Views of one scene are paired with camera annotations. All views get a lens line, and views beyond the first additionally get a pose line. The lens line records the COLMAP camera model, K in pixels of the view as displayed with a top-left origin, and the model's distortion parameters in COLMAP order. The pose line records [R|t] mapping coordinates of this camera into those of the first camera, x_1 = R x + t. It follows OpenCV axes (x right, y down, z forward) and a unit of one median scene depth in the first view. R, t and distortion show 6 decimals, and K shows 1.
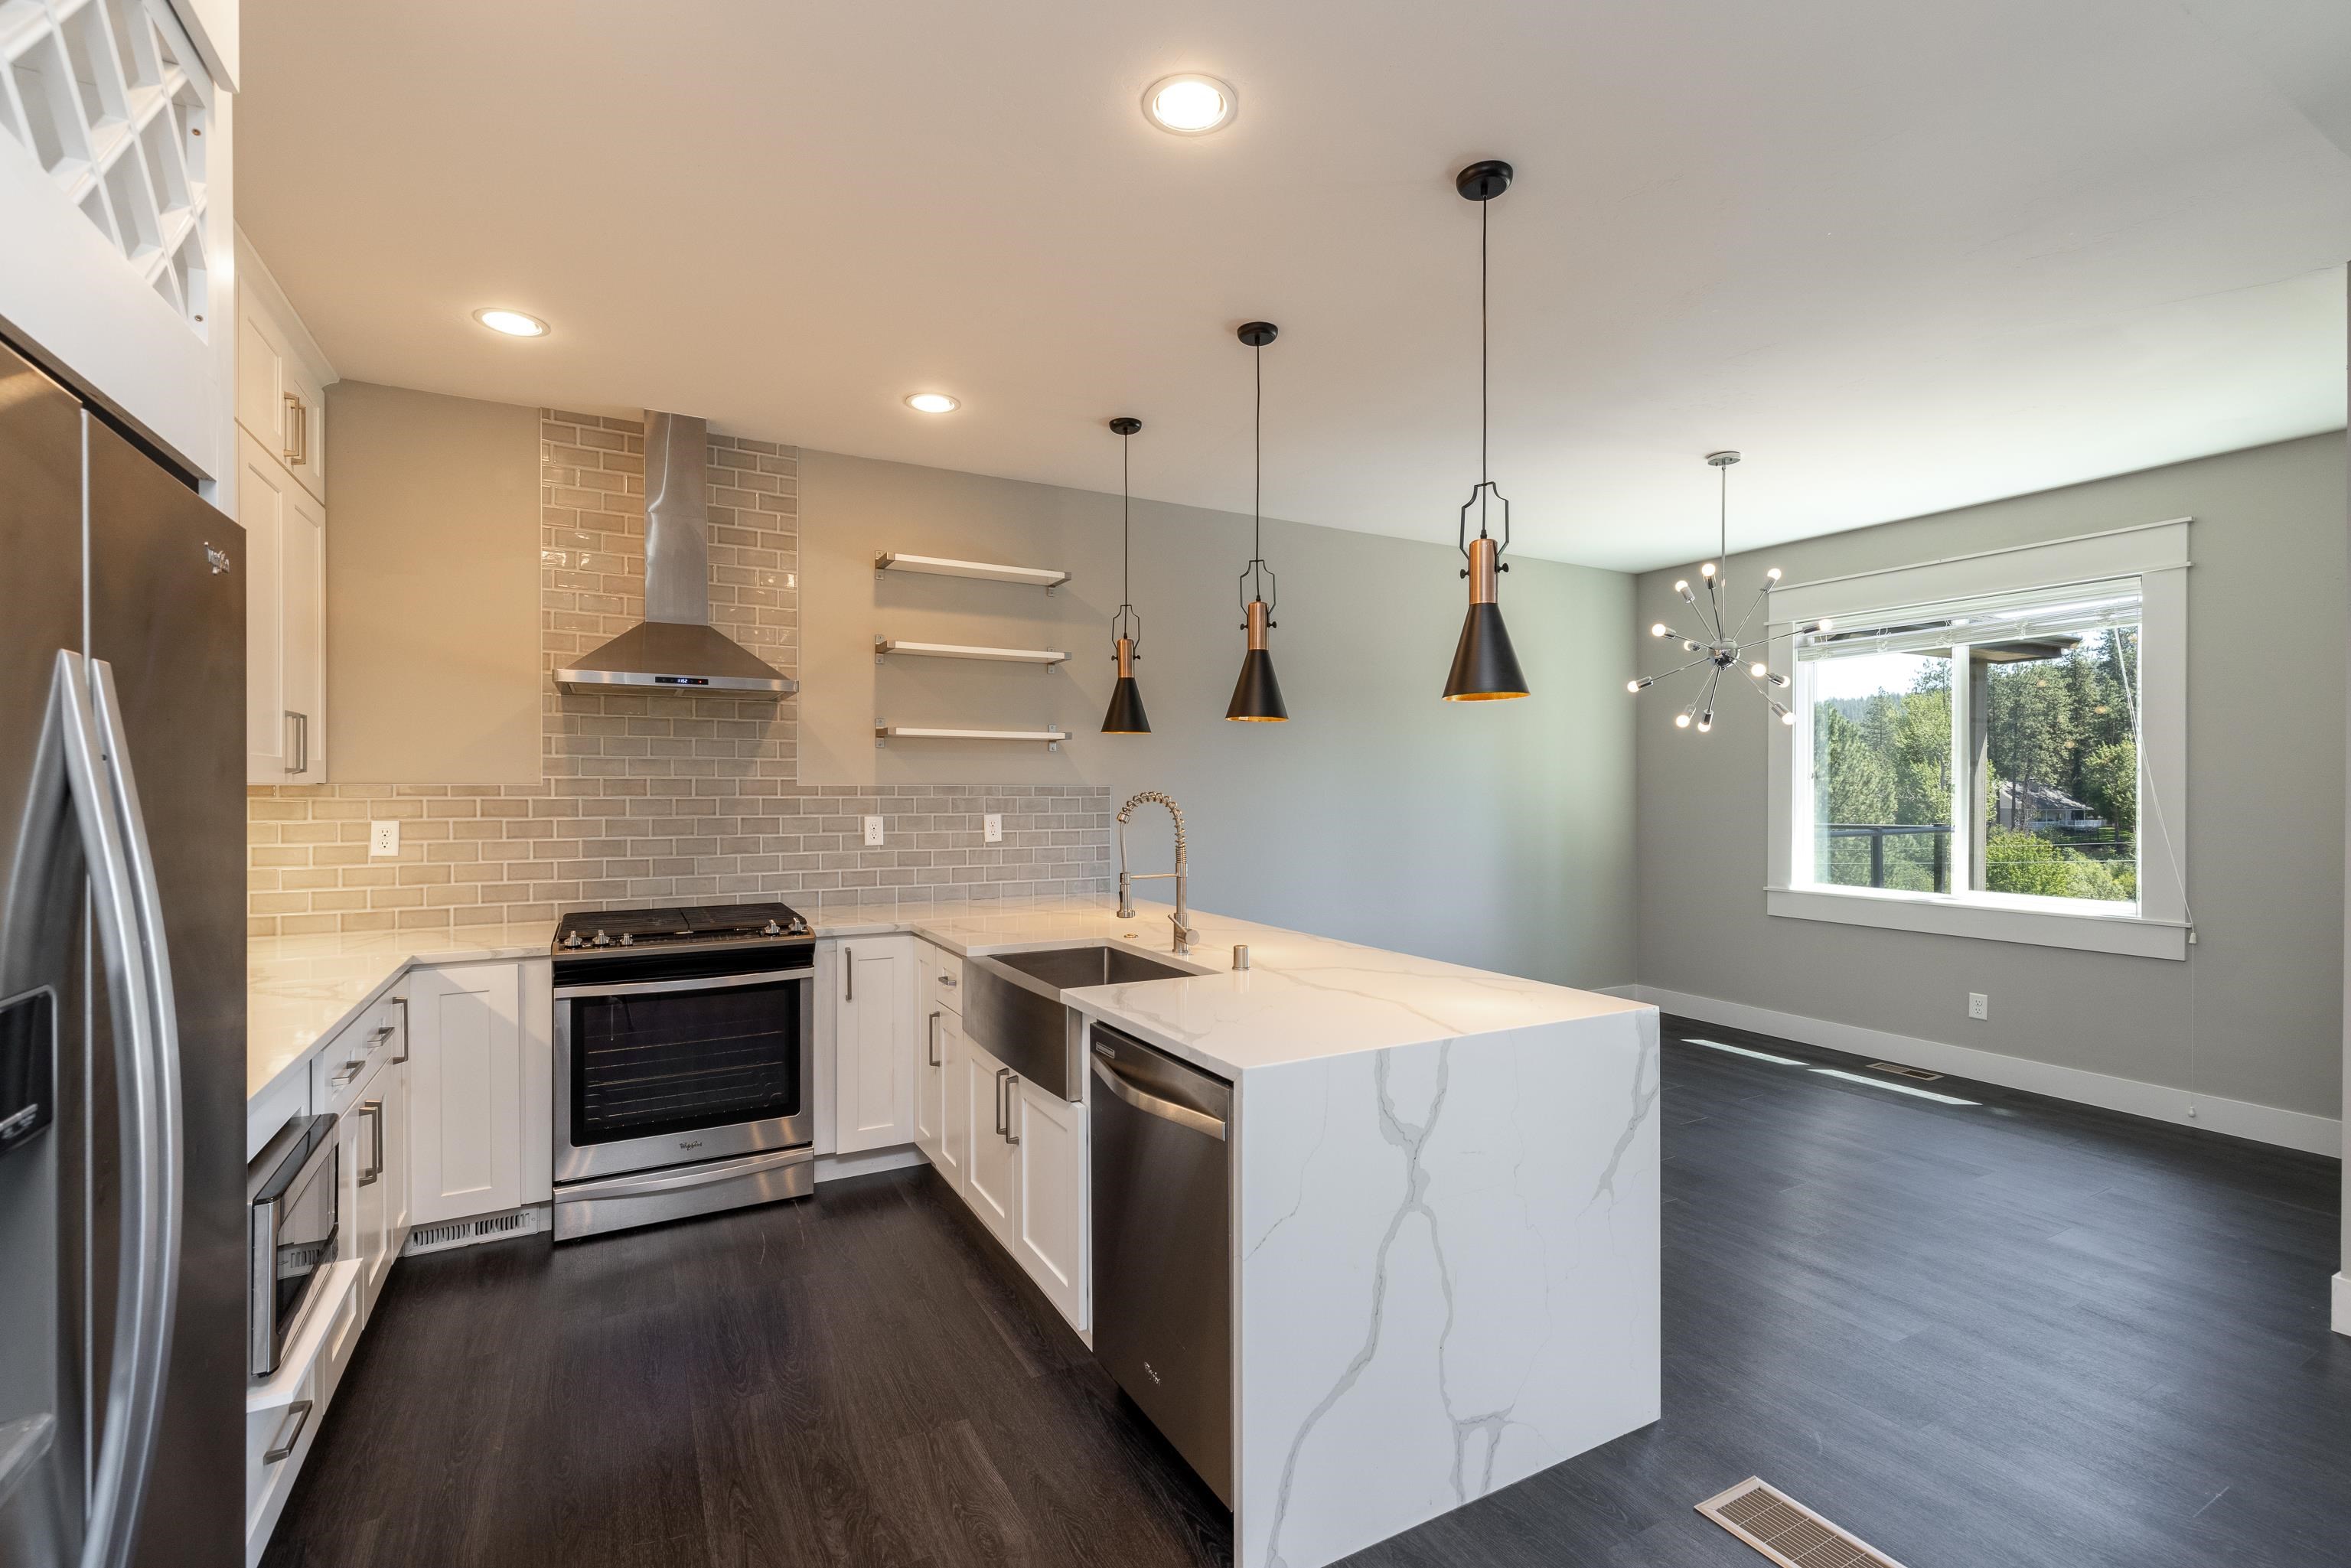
lens RADIAL K [[1025.5, 0, 1170.4], [0, 1025.5, 790.7], [0, 0, 1]] dist [0.003165, -0.000161]
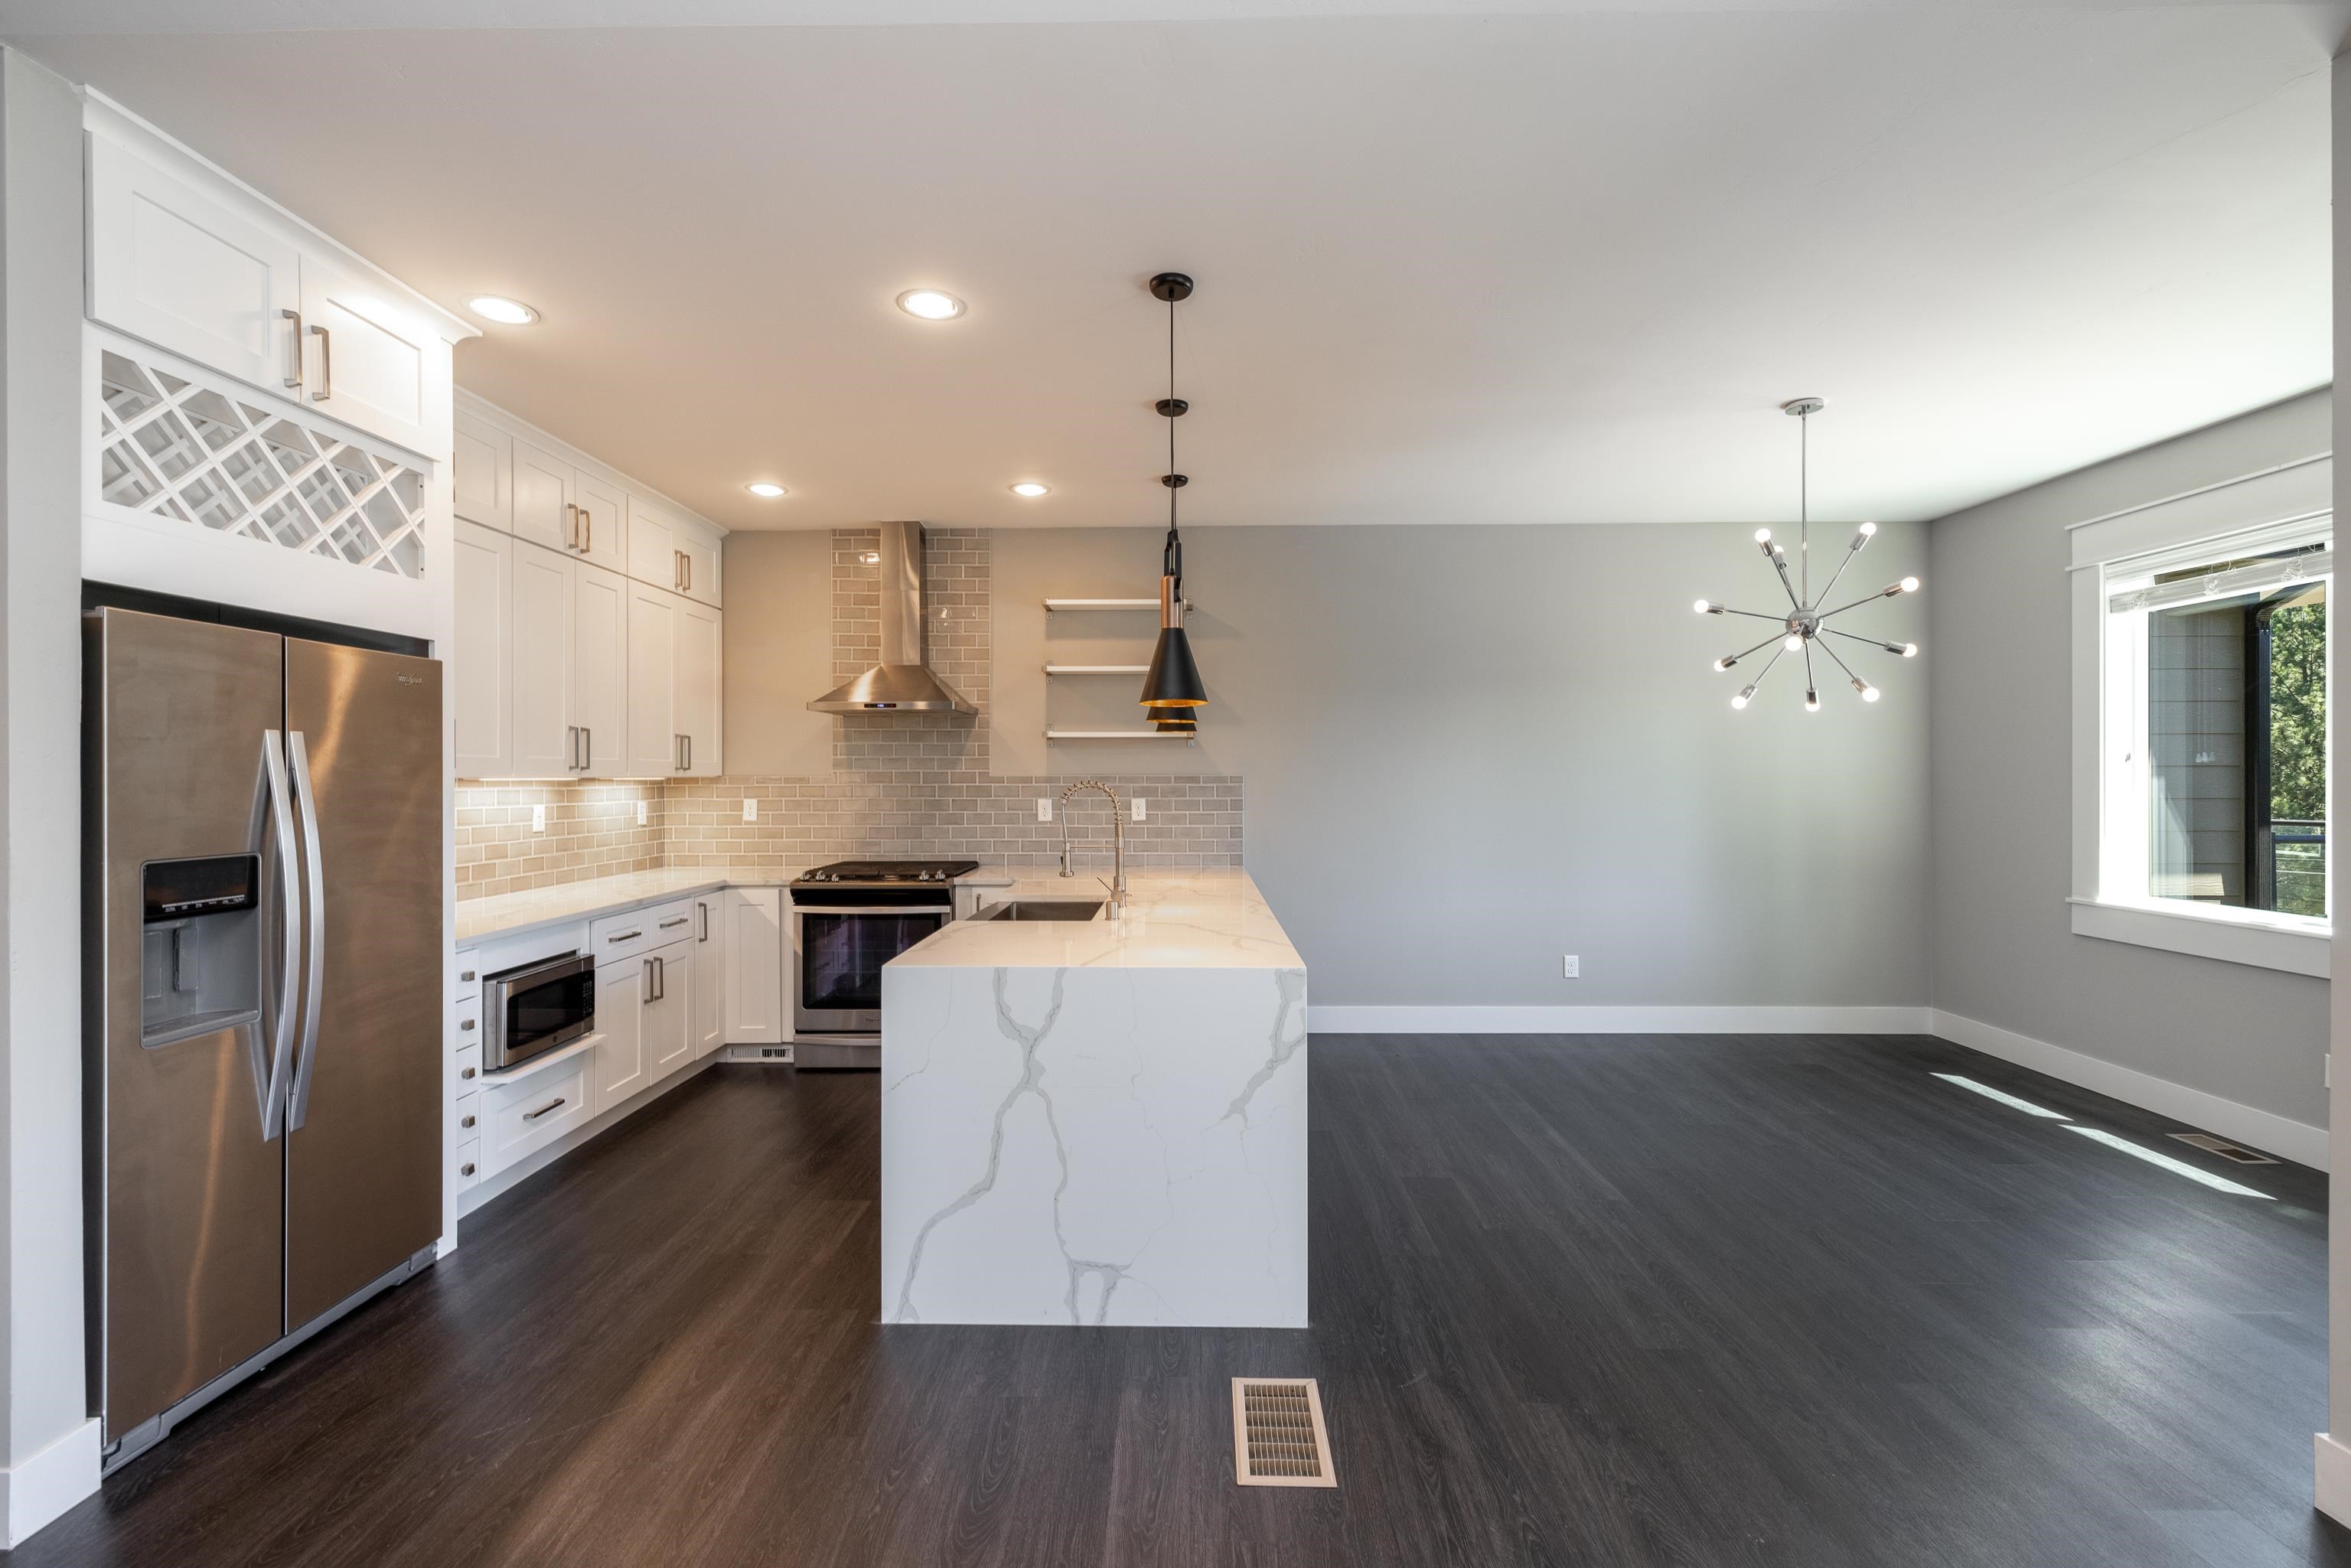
lens RADIAL K [[984.7, 0, 1177.0], [0, 984.7, 772.8], [0, 0, 1]] dist [0.002917, 0.000237]
pose [[0.869144, -0.005206, -0.494531, 0.607848], [0.002185, 0.999975, -0.006687, -0.000010], [0.494554, 0.004731, 0.869134, -0.019103]]
